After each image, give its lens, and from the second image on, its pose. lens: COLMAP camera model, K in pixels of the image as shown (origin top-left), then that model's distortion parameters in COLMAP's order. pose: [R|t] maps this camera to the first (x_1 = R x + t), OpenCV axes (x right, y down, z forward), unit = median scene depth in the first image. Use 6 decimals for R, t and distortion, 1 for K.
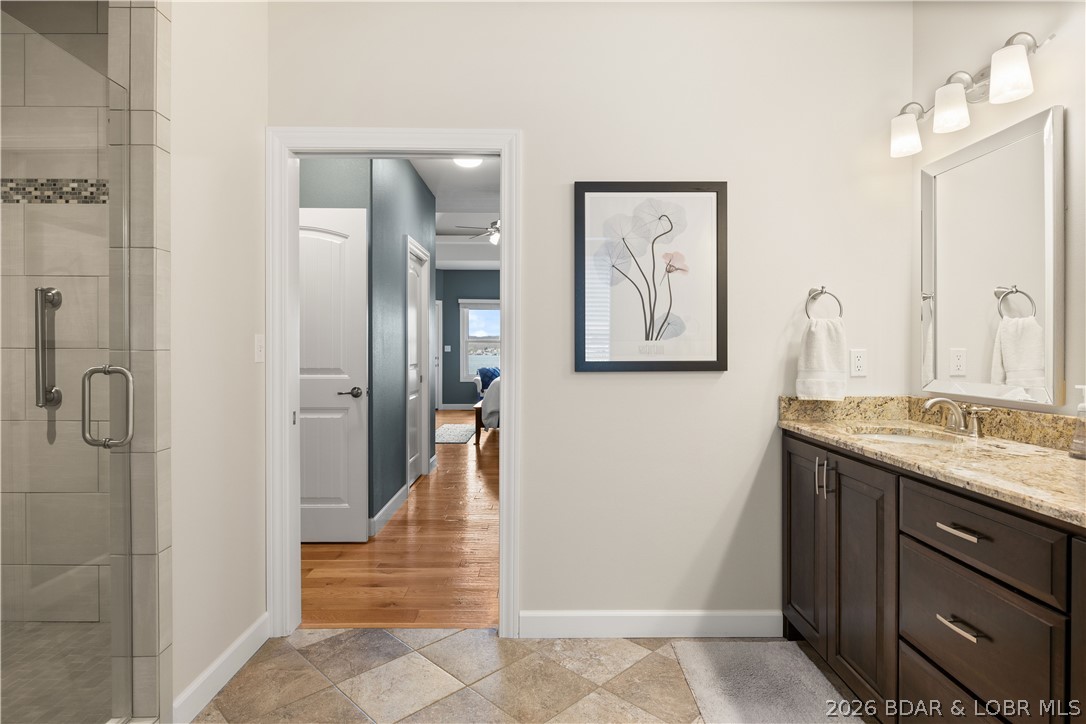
lens RADIAL K [[581.3, 0, 544.0], [0, 581.3, 357.0], [0, 0, 1]] dist [-0.000781, -0.003874]
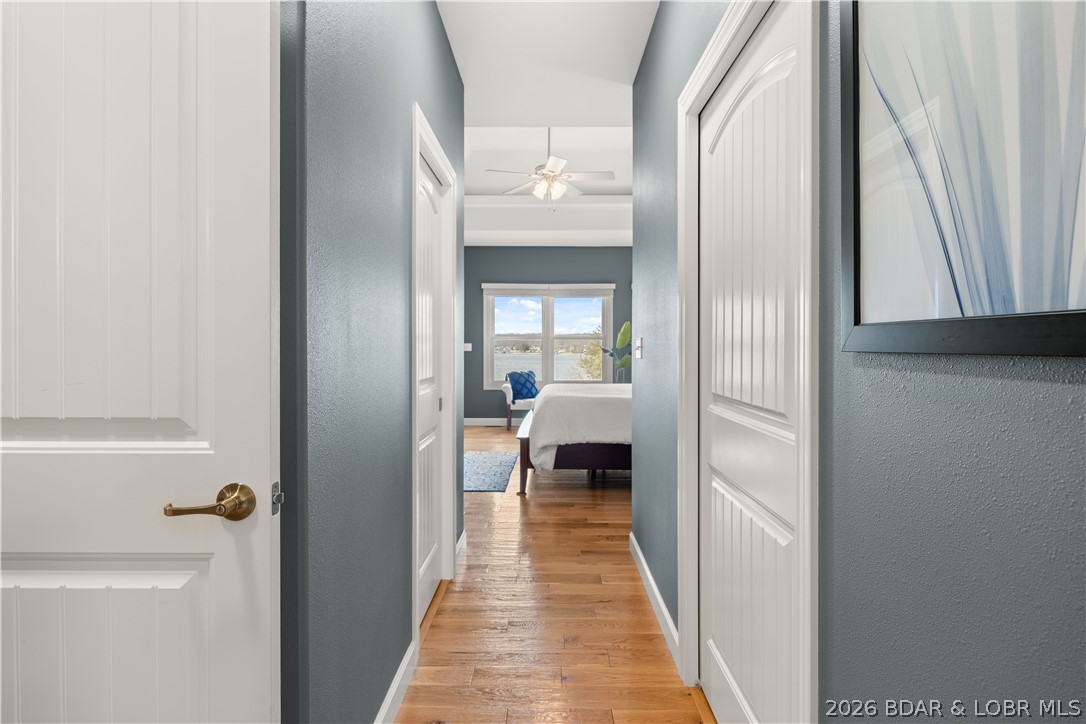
lens RADIAL K [[581.3, 0, 541.8], [0, 581.3, 357.0], [0, 0, 1]] dist [-0.000781, -0.003874]
pose [[0.999803, -0.000604, -0.019862, -0.077427], [0.000676, 0.999993, 0.003629, -0.005989], [0.019859, -0.003642, 0.999796, 0.336208]]
